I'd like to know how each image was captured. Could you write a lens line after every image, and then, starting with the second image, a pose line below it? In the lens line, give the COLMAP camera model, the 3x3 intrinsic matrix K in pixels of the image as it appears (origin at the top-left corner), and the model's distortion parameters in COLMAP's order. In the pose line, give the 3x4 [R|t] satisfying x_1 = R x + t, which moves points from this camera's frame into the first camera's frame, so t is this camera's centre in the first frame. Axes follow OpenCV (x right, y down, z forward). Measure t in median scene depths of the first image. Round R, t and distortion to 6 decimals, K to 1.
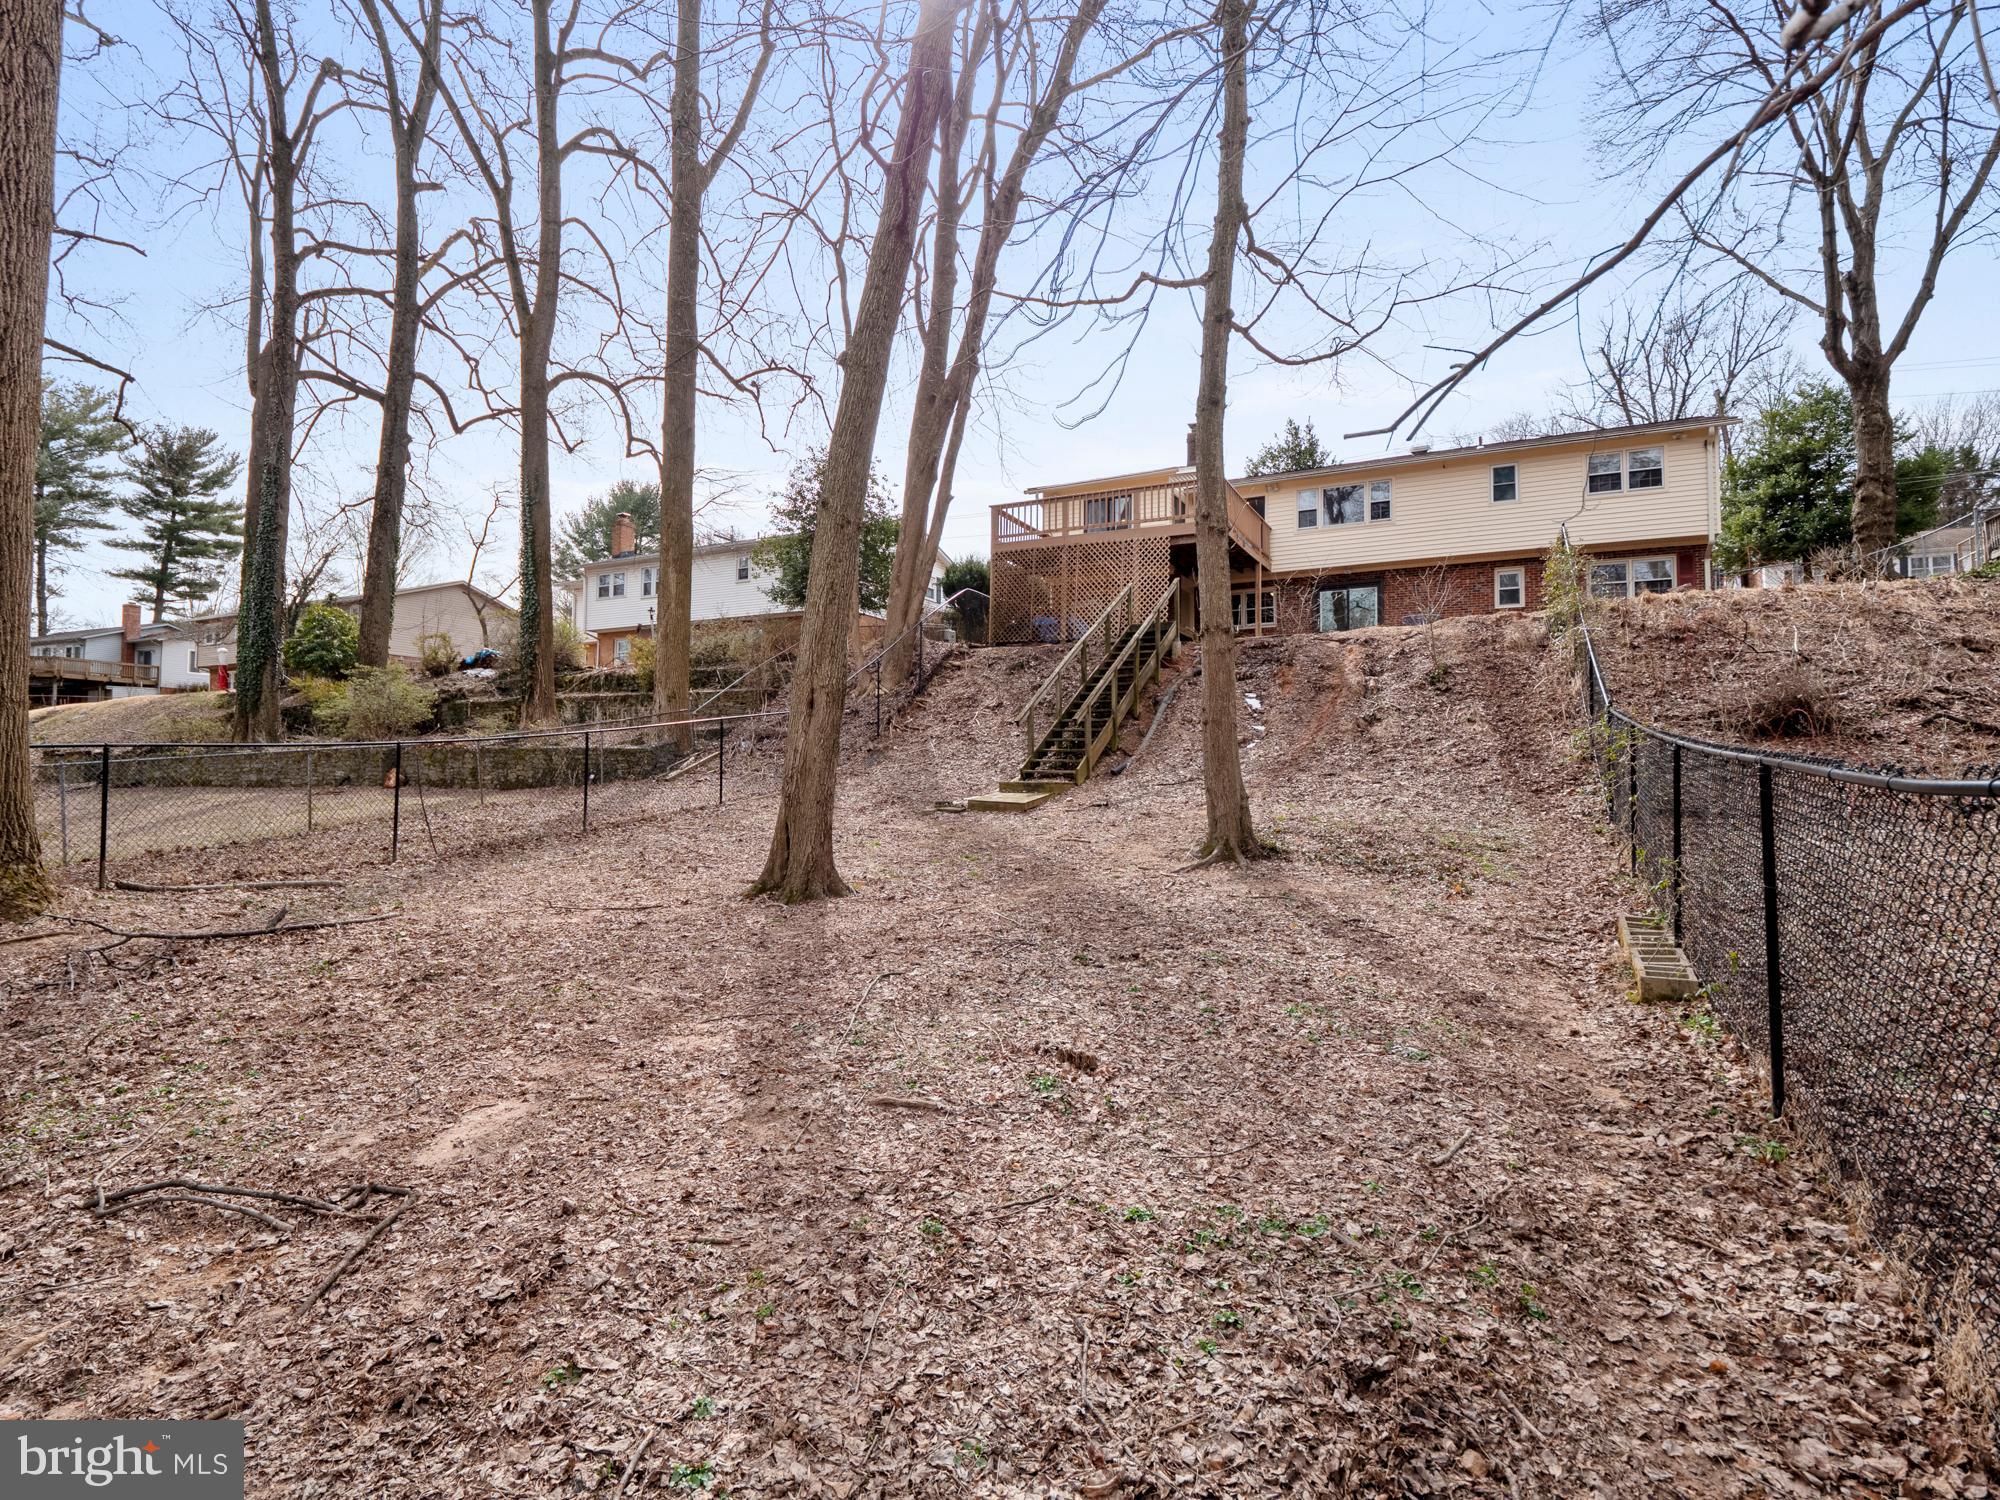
lens RADIAL K [[980.7, 0, 960.9], [0, 980.7, 764.5], [0, 0, 1]] dist [-0.005715, -0.002370]
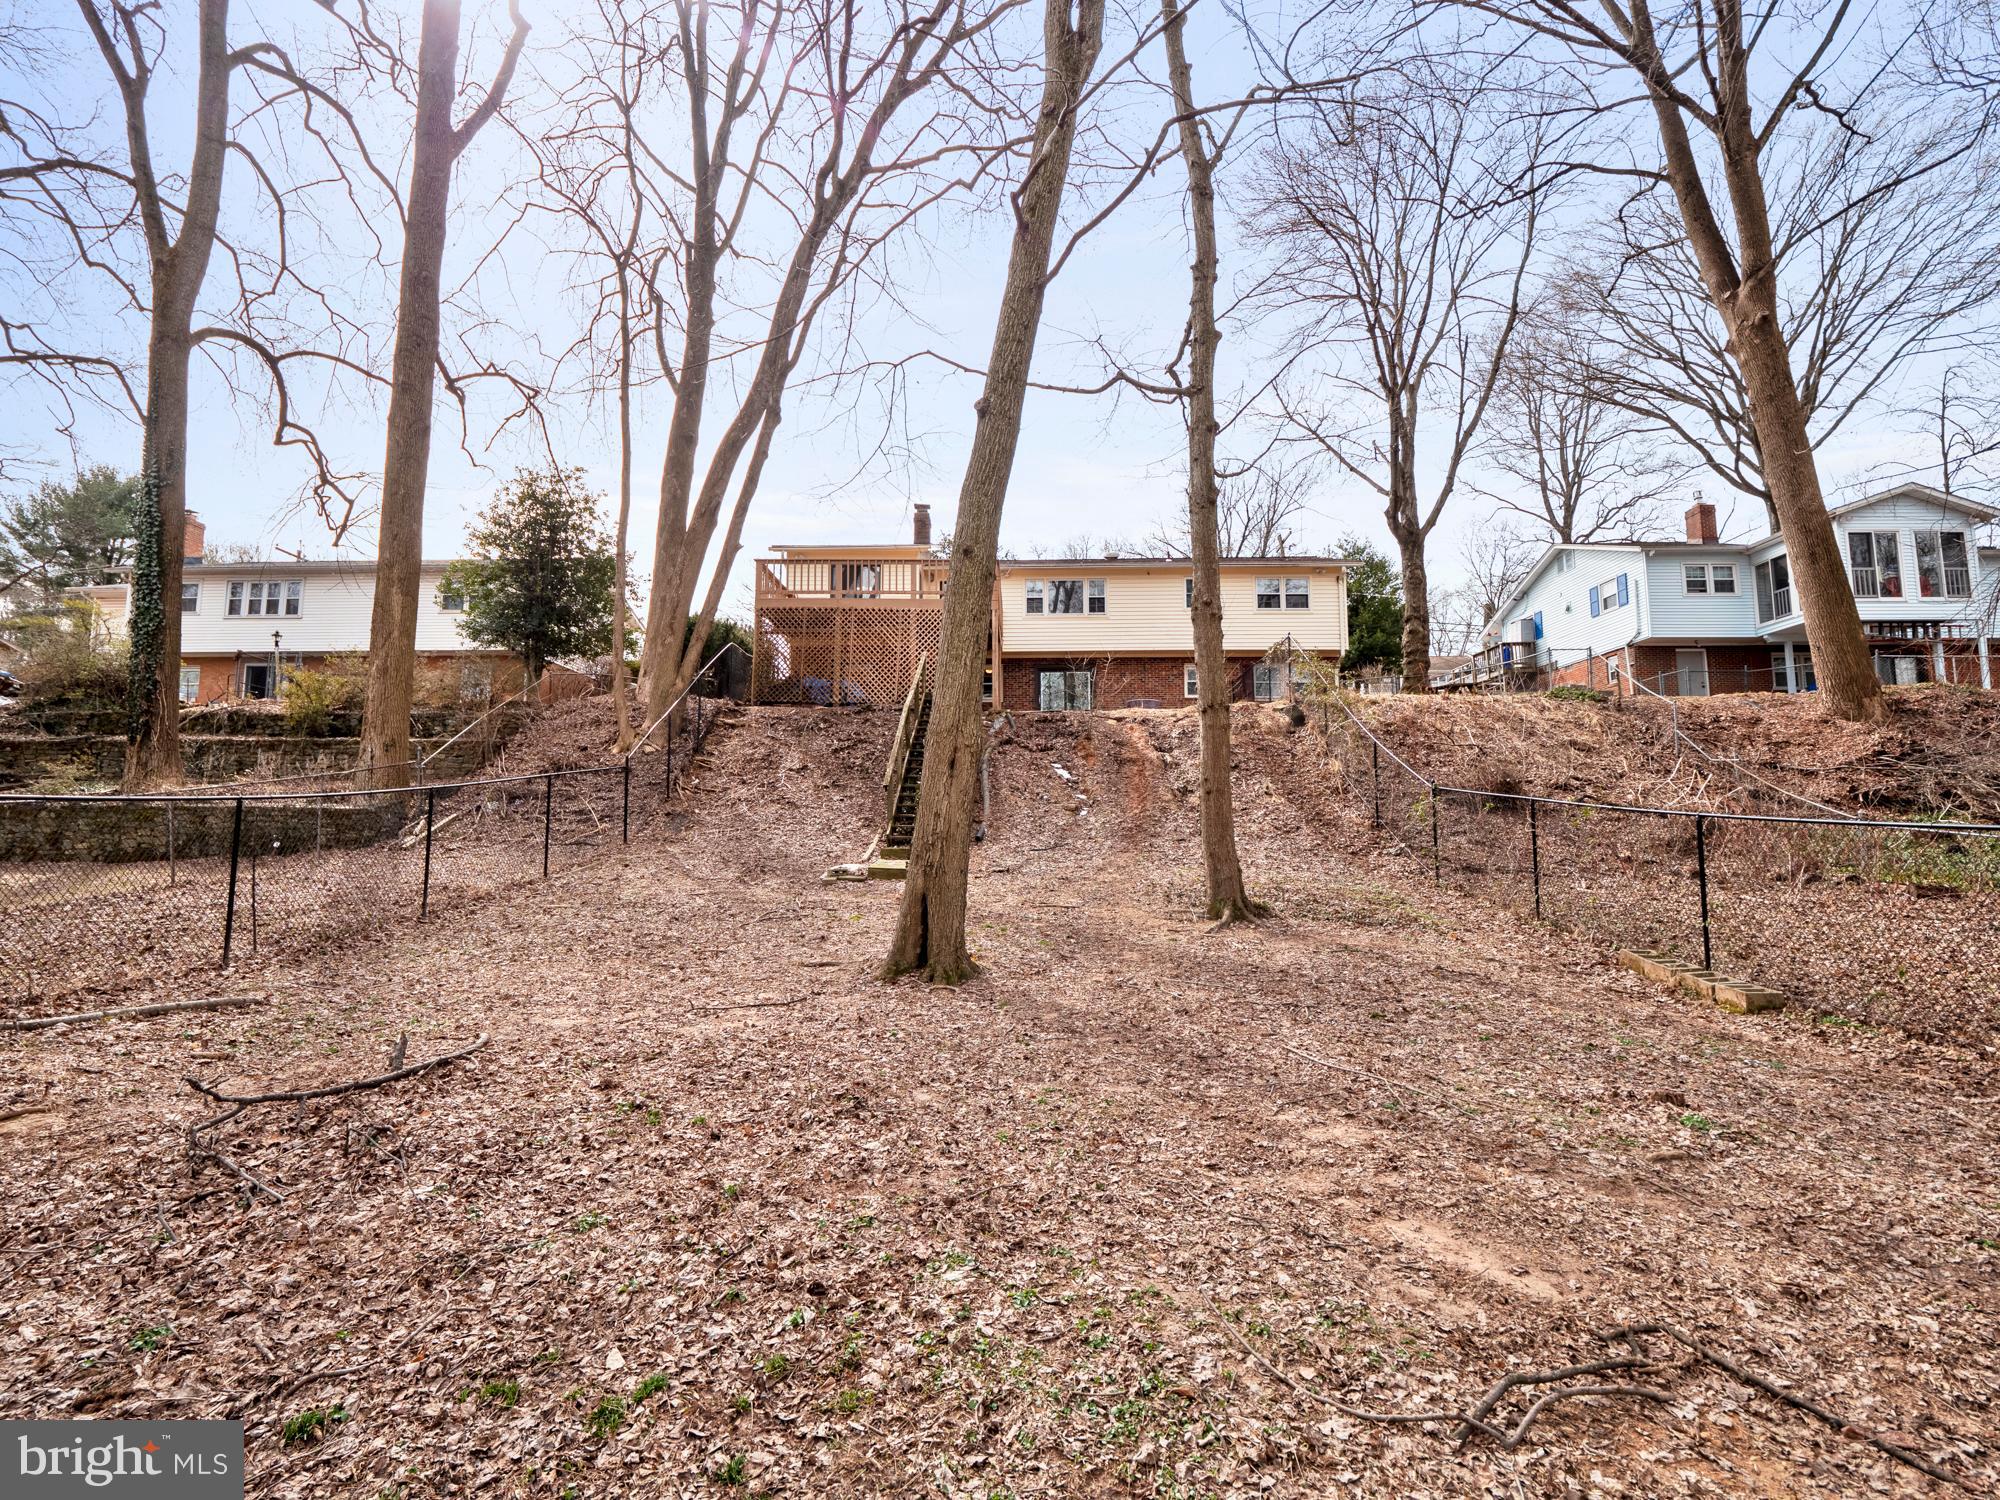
lens RADIAL K [[980.7, 0, 998.0], [0, 980.7, 765.1], [0, 0, 1]] dist [-0.005715, -0.002370]
pose [[0.903893, 0.031370, 0.426607, -0.154649], [-0.002643, 0.997698, -0.067764, 0.000700], [-0.427750, 0.060124, 0.901895, 0.047392]]
